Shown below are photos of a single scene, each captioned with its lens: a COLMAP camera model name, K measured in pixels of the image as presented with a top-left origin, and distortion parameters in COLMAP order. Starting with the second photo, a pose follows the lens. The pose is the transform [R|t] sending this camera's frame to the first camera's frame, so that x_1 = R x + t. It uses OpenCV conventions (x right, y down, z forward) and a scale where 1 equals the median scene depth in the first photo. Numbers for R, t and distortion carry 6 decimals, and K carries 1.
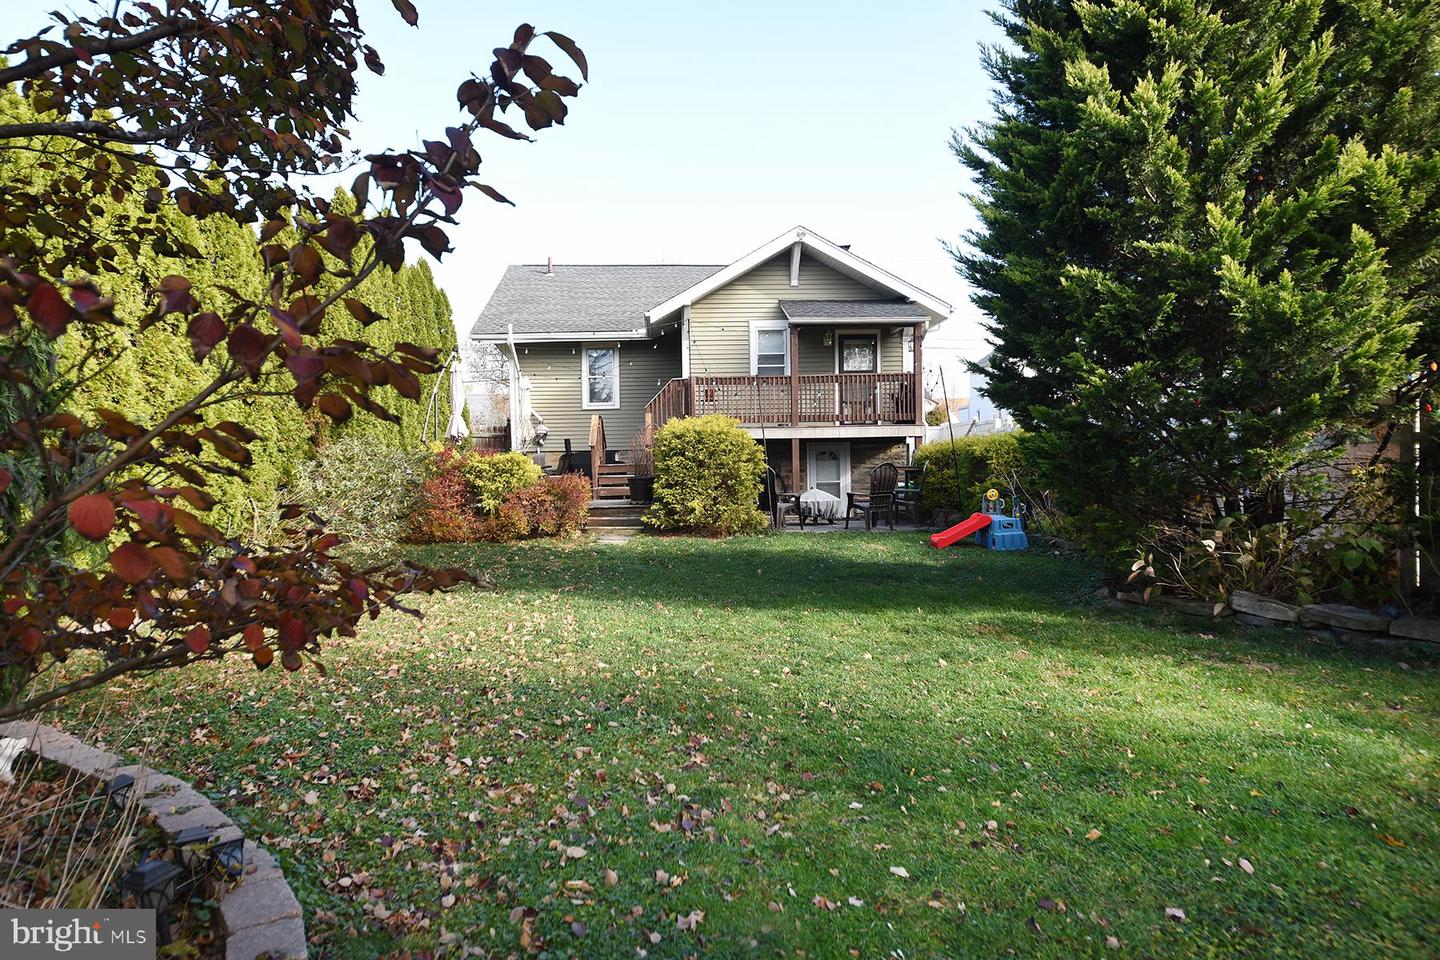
lens RADIAL K [[958.2, 0, 717.3], [0, 958.2, 479.0], [0, 0, 1]] dist [0.053982, 0.000202]
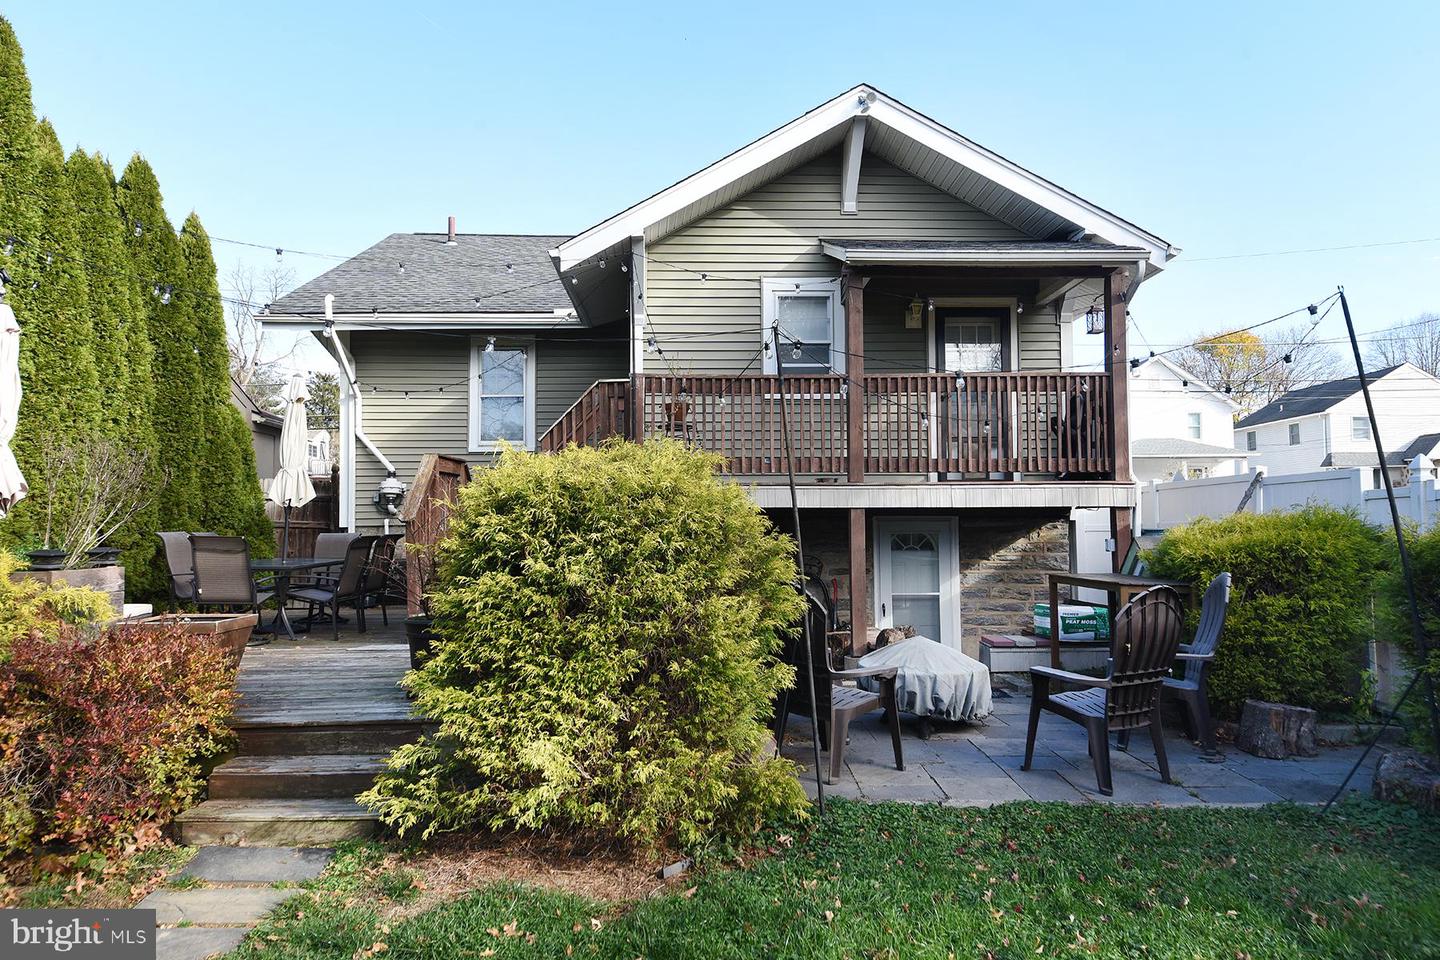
lens RADIAL K [[958.2, 0, 723.7], [0, 958.2, 483.6], [0, 0, 1]] dist [0.053982, 0.000202]
pose [[0.999862, 0.009535, -0.013604, 0.021838], [-0.010344, 0.998104, -0.060680, -0.024051], [0.013000, 0.060812, 0.998065, 0.510083]]
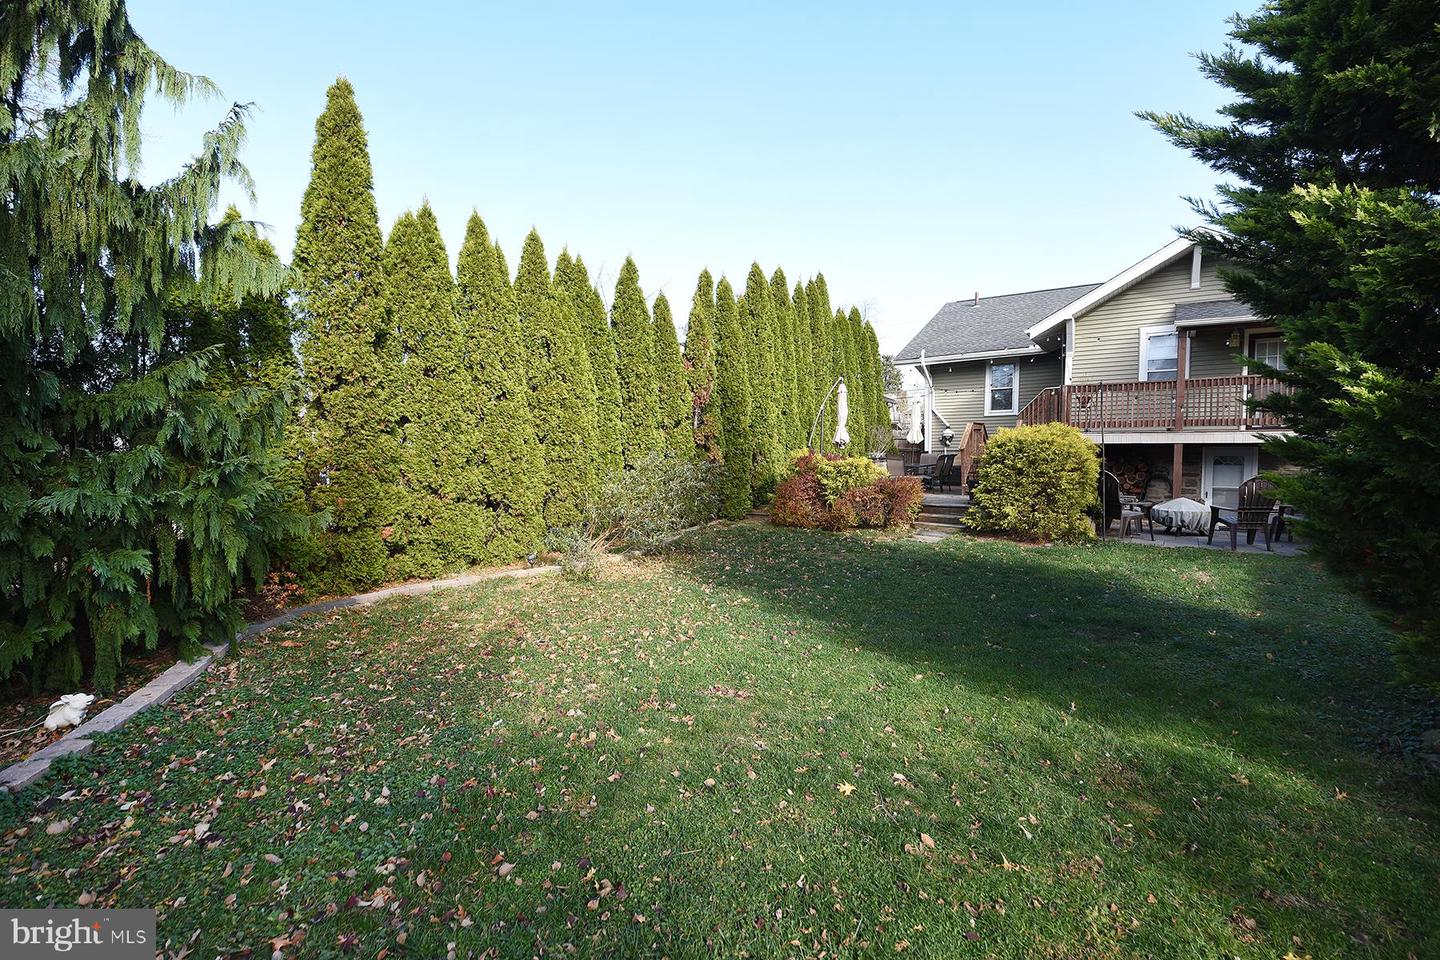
lens RADIAL K [[654.7, 0, 711.4], [0, 654.7, 483.4], [0, 0, 1]] dist [-0.002409, -0.001092]
pose [[0.791279, 0.044453, -0.609837, 0.109468], [-0.021985, 0.998777, 0.044278, -0.019571], [0.611059, -0.021629, 0.791289, 0.161916]]
